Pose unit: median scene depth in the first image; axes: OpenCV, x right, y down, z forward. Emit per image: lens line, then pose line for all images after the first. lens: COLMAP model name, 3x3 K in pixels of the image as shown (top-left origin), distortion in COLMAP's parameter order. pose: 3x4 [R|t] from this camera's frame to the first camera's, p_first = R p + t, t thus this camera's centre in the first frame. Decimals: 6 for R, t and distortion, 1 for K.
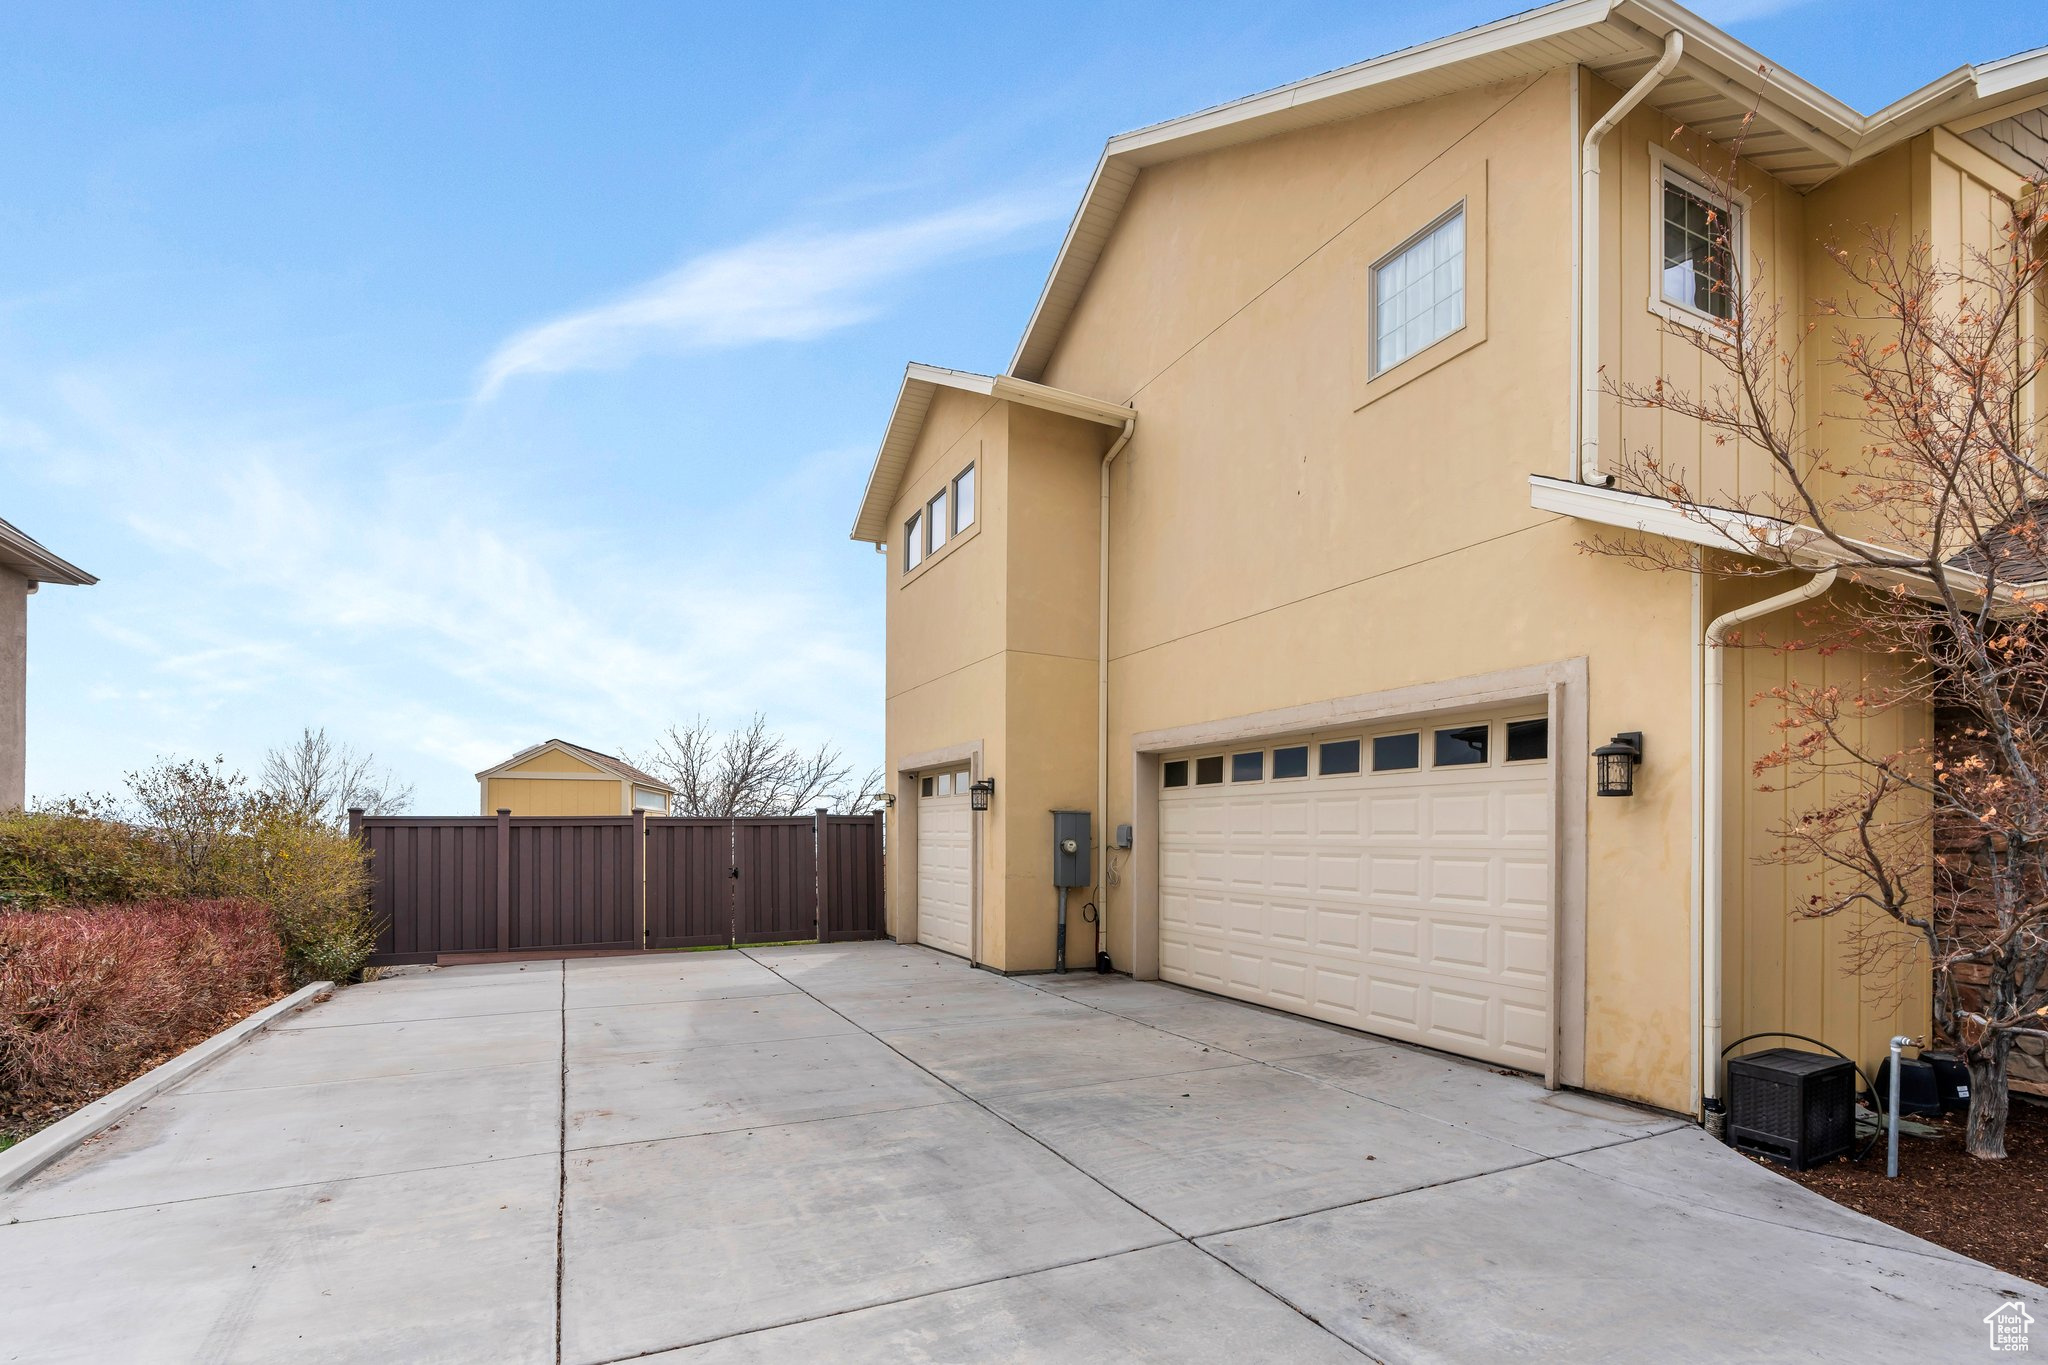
lens RADIAL K [[914.8, 0, 1042.1], [0, 914.8, 680.1], [0, 0, 1]] dist [-0.005445, 0.000489]
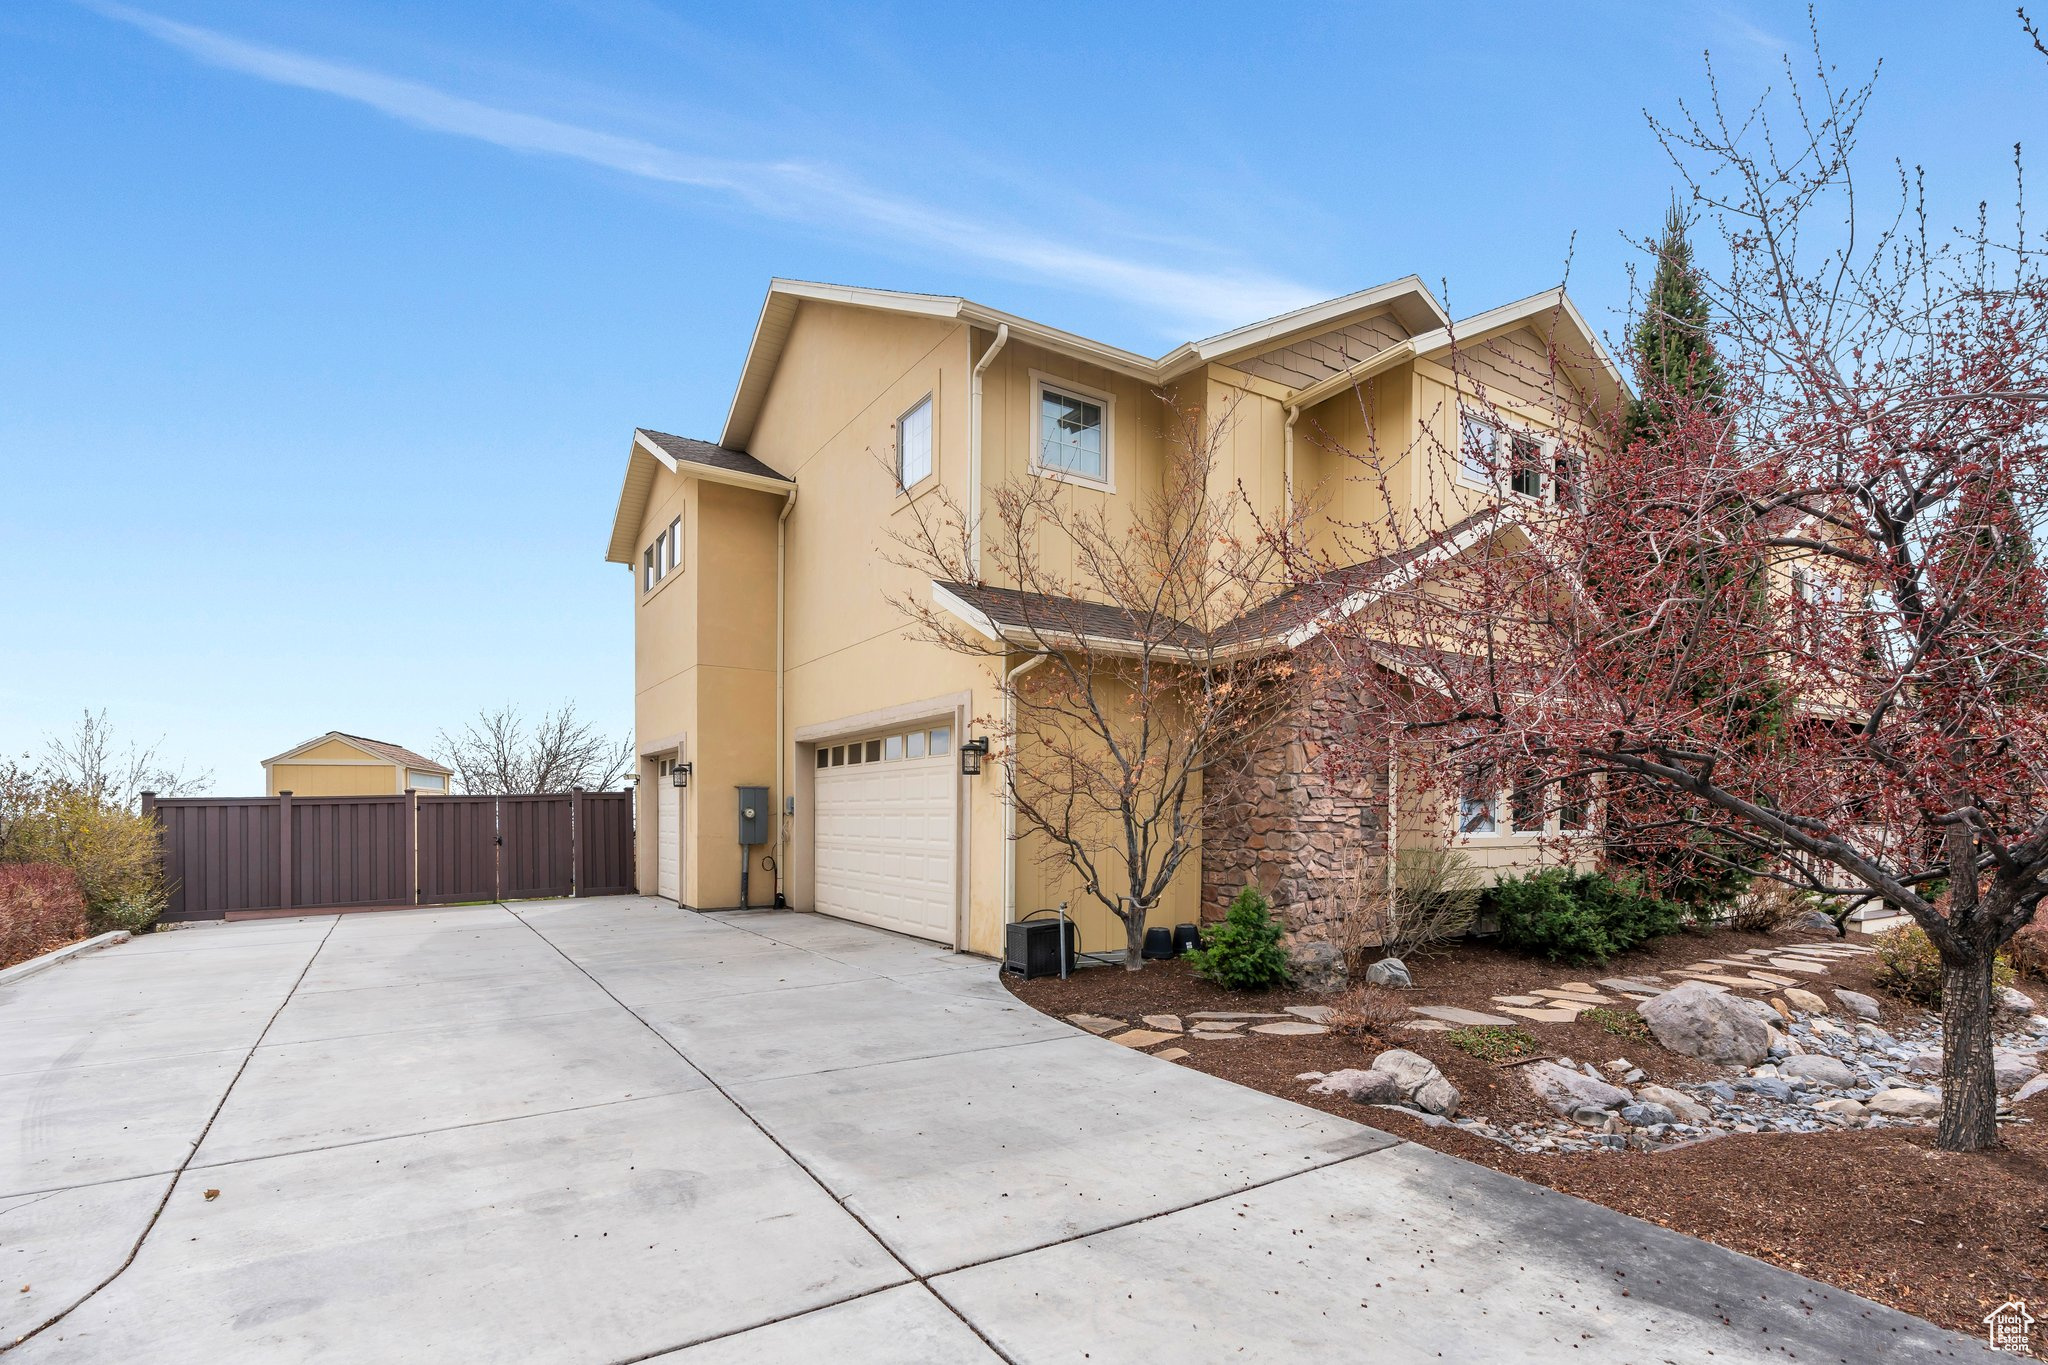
lens RADIAL K [[926.3, 0, 1025.7], [0, 926.3, 667.0], [0, 0, 1]] dist [-0.001030, 0.004127]
pose [[0.993537, 0.002871, 0.113473, 0.267291], [-0.004657, 0.999869, 0.015471, -0.050063], [-0.113414, -0.015900, 0.993421, -0.358365]]
